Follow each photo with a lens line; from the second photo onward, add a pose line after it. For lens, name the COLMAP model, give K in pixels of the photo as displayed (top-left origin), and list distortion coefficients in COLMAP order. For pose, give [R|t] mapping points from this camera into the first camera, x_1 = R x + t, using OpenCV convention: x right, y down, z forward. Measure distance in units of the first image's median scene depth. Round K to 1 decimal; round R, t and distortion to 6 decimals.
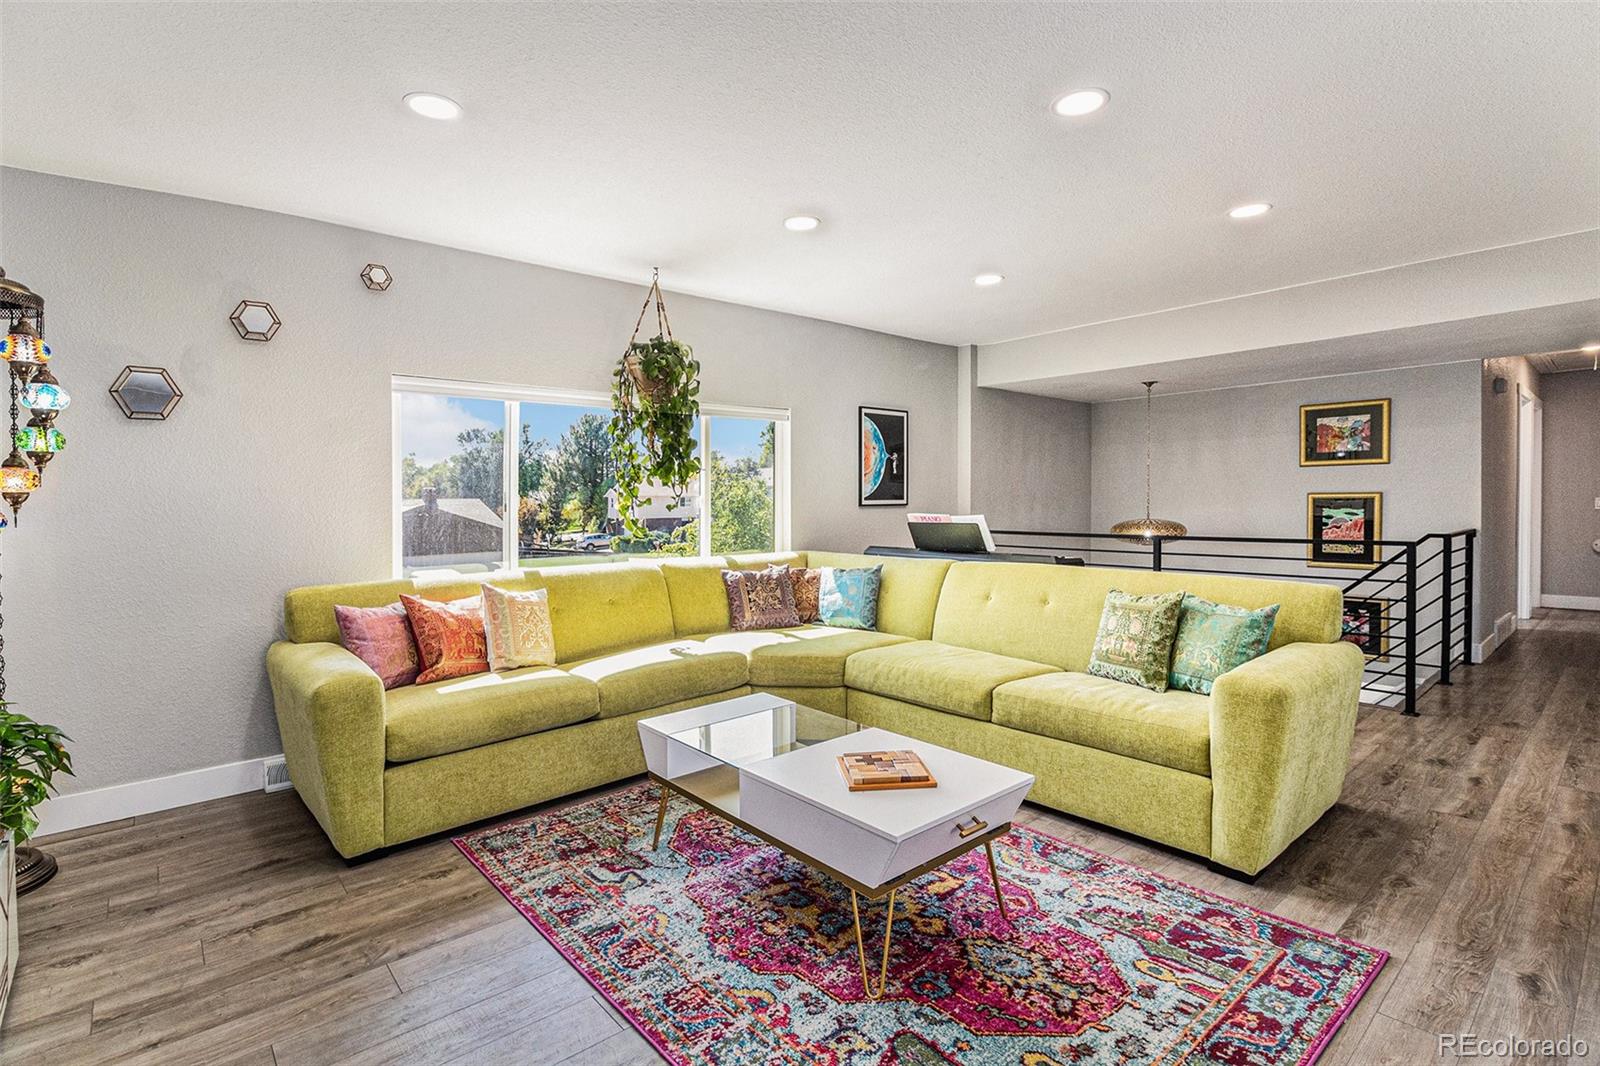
lens RADIAL K [[747.7, 0, 800.5], [0, 747.7, 519.5], [0, 0, 1]] dist [0.001741, -0.012758]
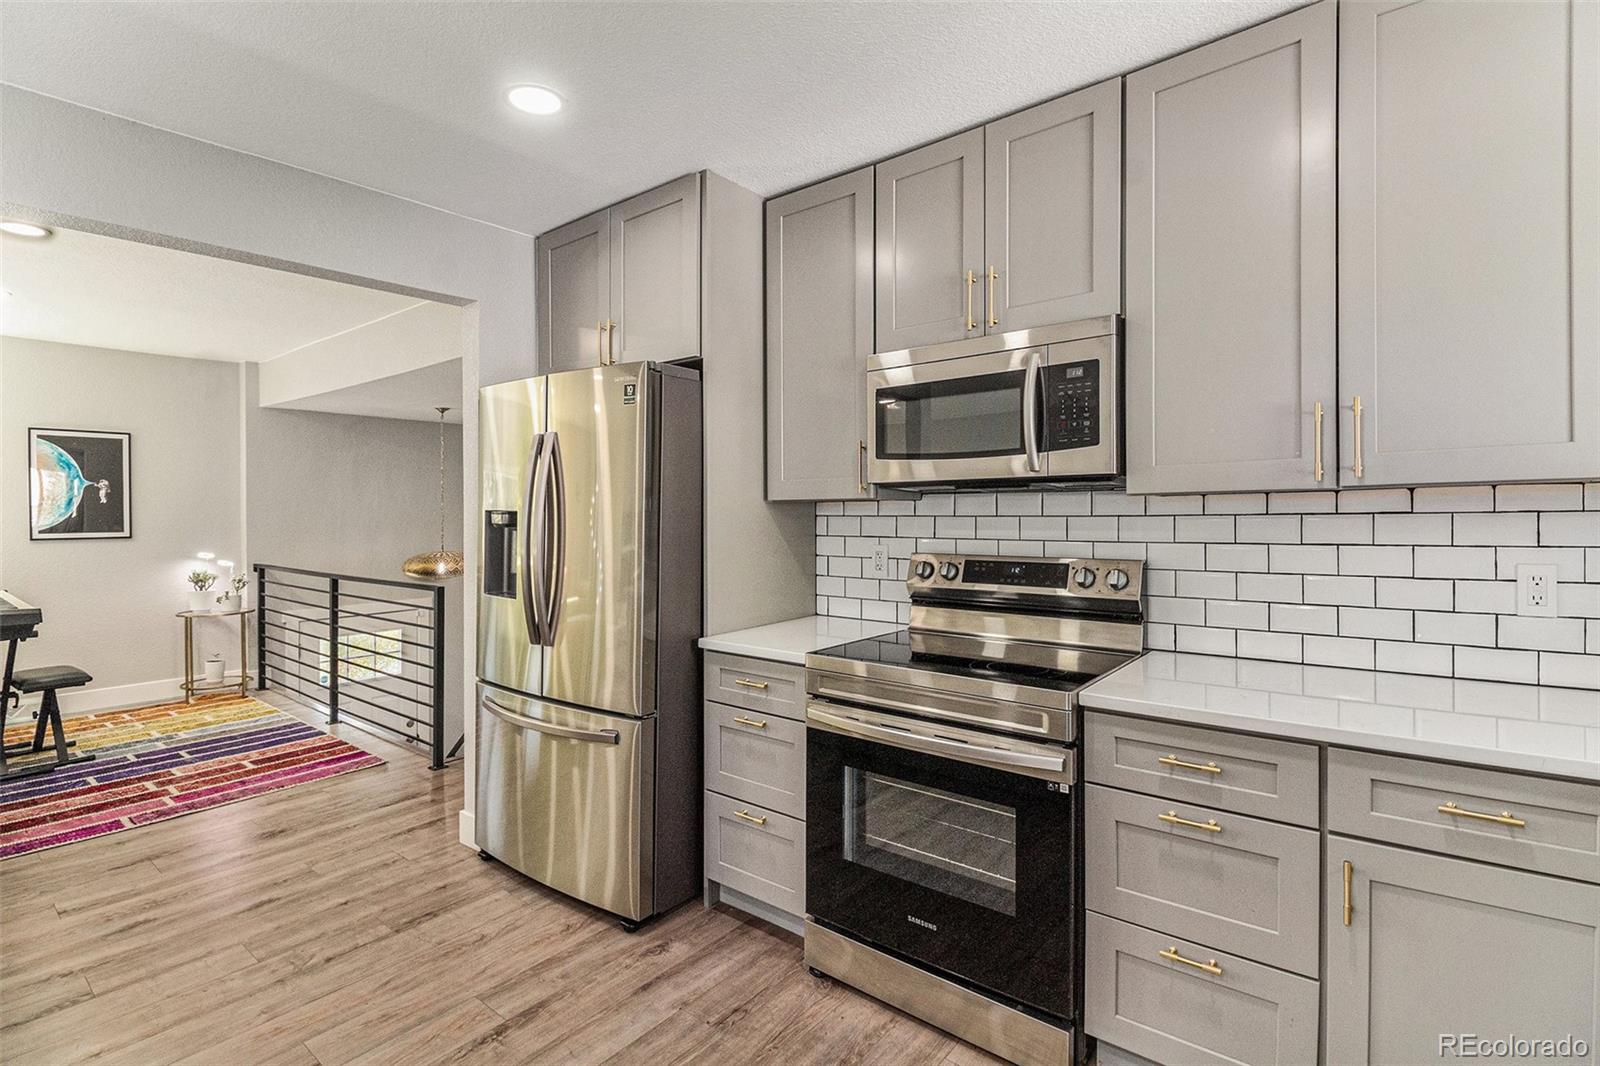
lens RADIAL K [[747.7, 0, 800.5], [0, 747.7, 519.5], [0, 0, 1]] dist [0.001741, -0.012758]
pose [[0.979551, 0.008417, 0.201021, 1.566931], [-0.005387, 0.999864, -0.015617, -0.067298], [-0.201125, 0.014214, 0.979462, -0.062871]]
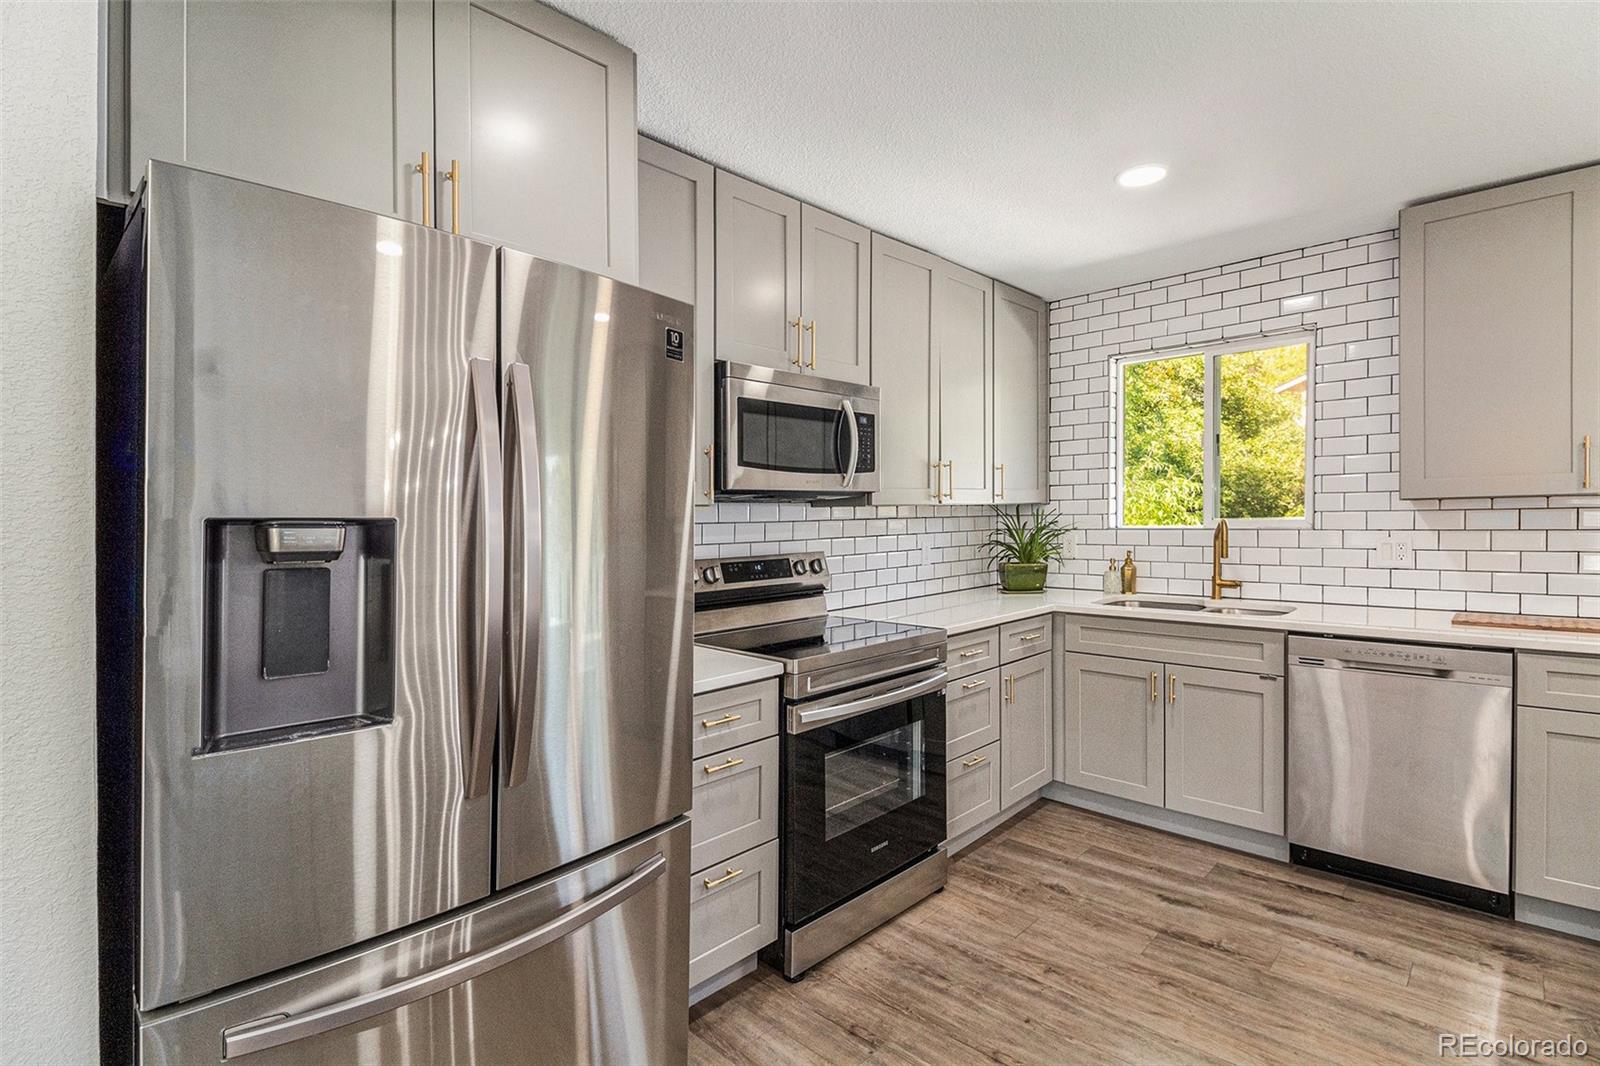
lens RADIAL K [[745.3, 0, 794.5], [0, 745.3, 525.2], [0, 0, 1]] dist [-0.002723, -0.012380]
pose [[-0.099567, 0.005607, 0.995015, 1.006249], [0.038347, 0.999263, -0.001793, -0.077348], [-0.994292, 0.037977, -0.099709, 0.719280]]
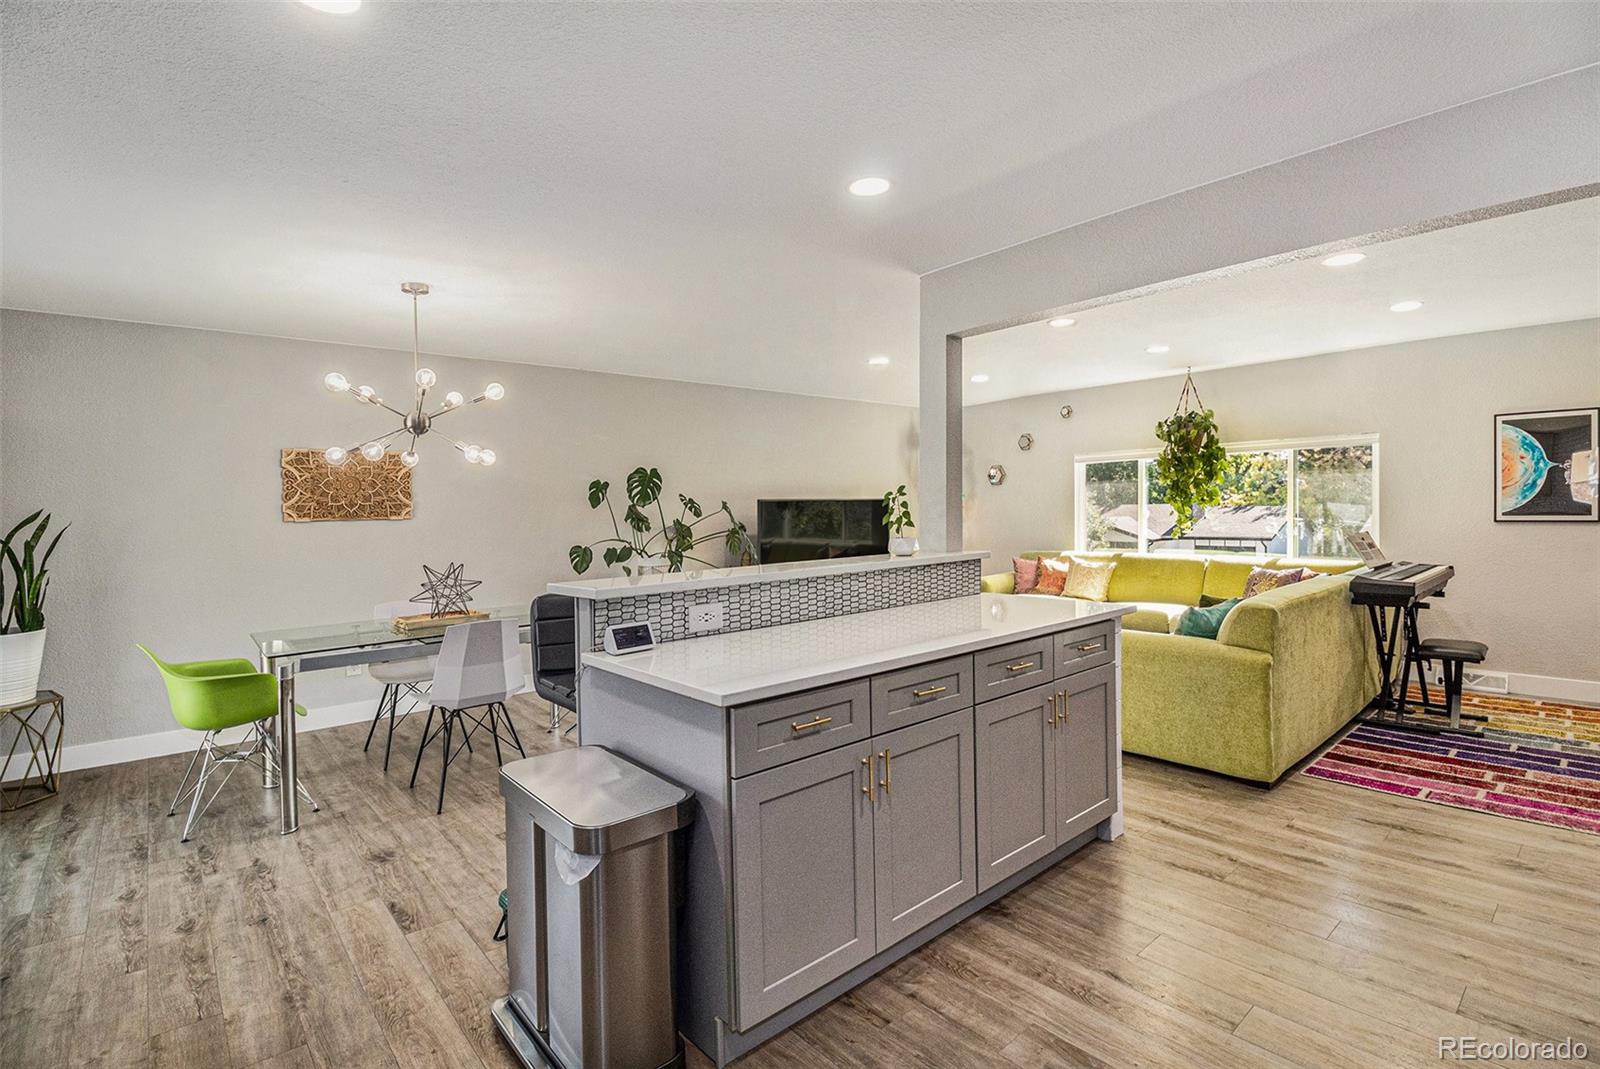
lens RADIAL K [[767.3, 0, 813.3], [0, 767.3, 514.9], [0, 0, 1]] dist [-0.001758, -0.009890]
pose [[0.030399, 0.024274, -0.999243, 1.976386], [-0.004564, 0.999698, 0.024146, -0.090002], [0.999527, 0.003826, 0.030500, 0.241261]]
